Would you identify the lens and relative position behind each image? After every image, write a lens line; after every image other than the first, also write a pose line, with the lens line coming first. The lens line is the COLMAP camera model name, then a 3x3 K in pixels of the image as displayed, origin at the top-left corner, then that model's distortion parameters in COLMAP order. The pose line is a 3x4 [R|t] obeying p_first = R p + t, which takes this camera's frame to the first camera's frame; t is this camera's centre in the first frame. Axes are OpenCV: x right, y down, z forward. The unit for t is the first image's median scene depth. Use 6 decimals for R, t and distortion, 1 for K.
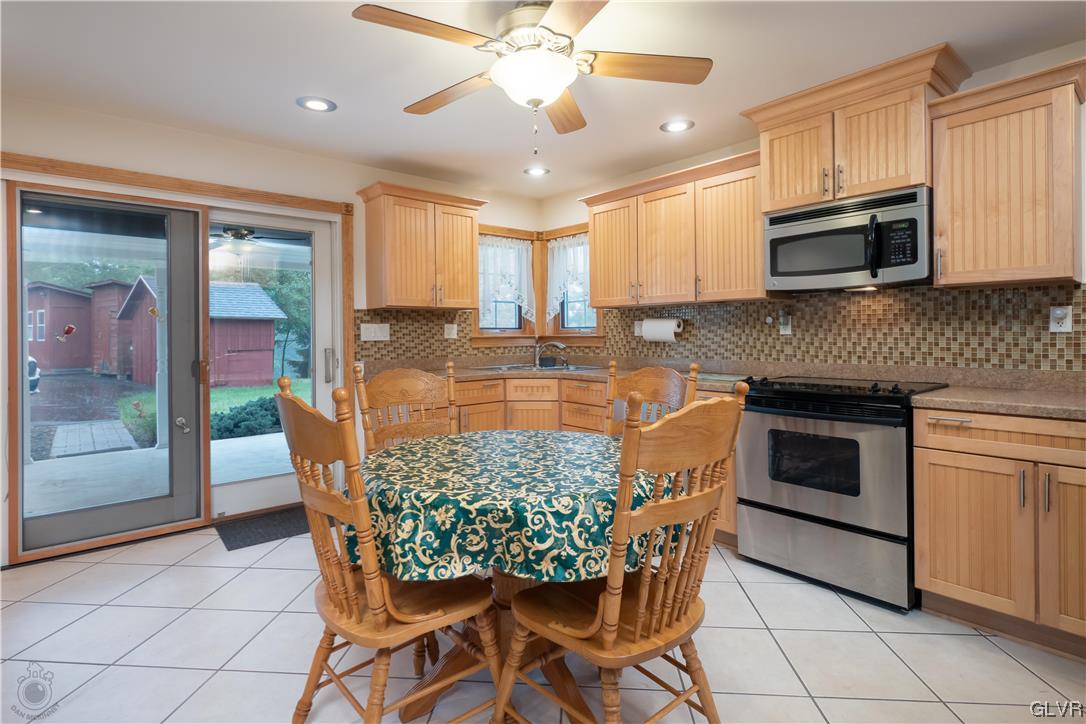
lens RADIAL K [[531.0, 0, 525.6], [0, 531.0, 330.3], [0, 0, 1]] dist [0.000260, -0.000180]
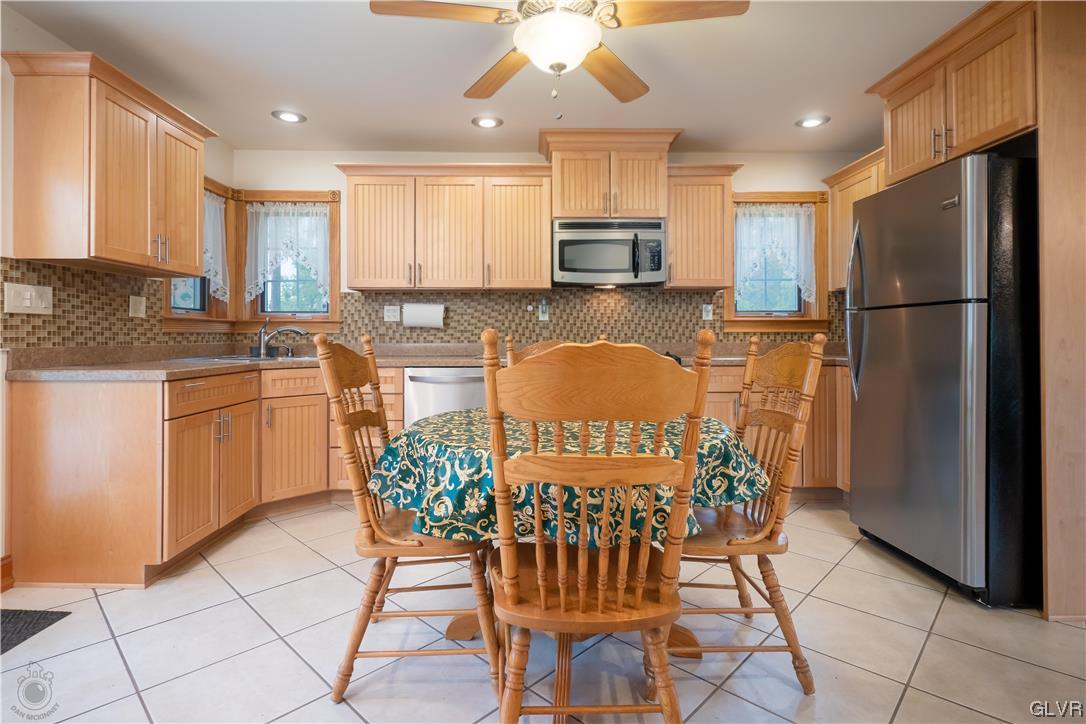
lens RADIAL K [[531.0, 0, 525.6], [0, 531.0, 330.3], [0, 0, 1]] dist [0.000260, -0.000180]
pose [[0.644342, 0.019352, 0.764493, -0.453576], [-0.012732, 0.999813, -0.014577, 0.047264], [-0.764632, -0.000341, 0.644467, 0.241302]]
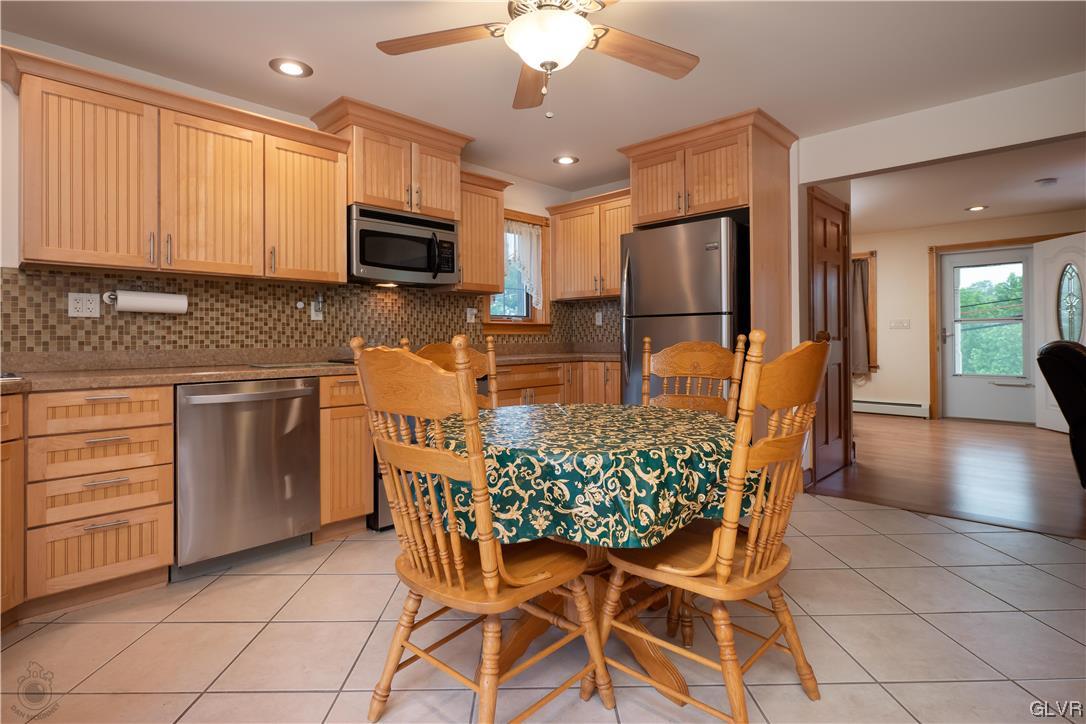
lens RADIAL K [[547.5, 0, 518.0], [0, 547.5, 335.1], [0, 0, 1]] dist [-0.005287, -0.000962]
pose [[-0.080065, 0.016549, 0.996652, -0.575827], [-0.000919, 0.999861, -0.016676, 0.052235], [-0.996789, -0.002251, -0.080039, 0.678873]]
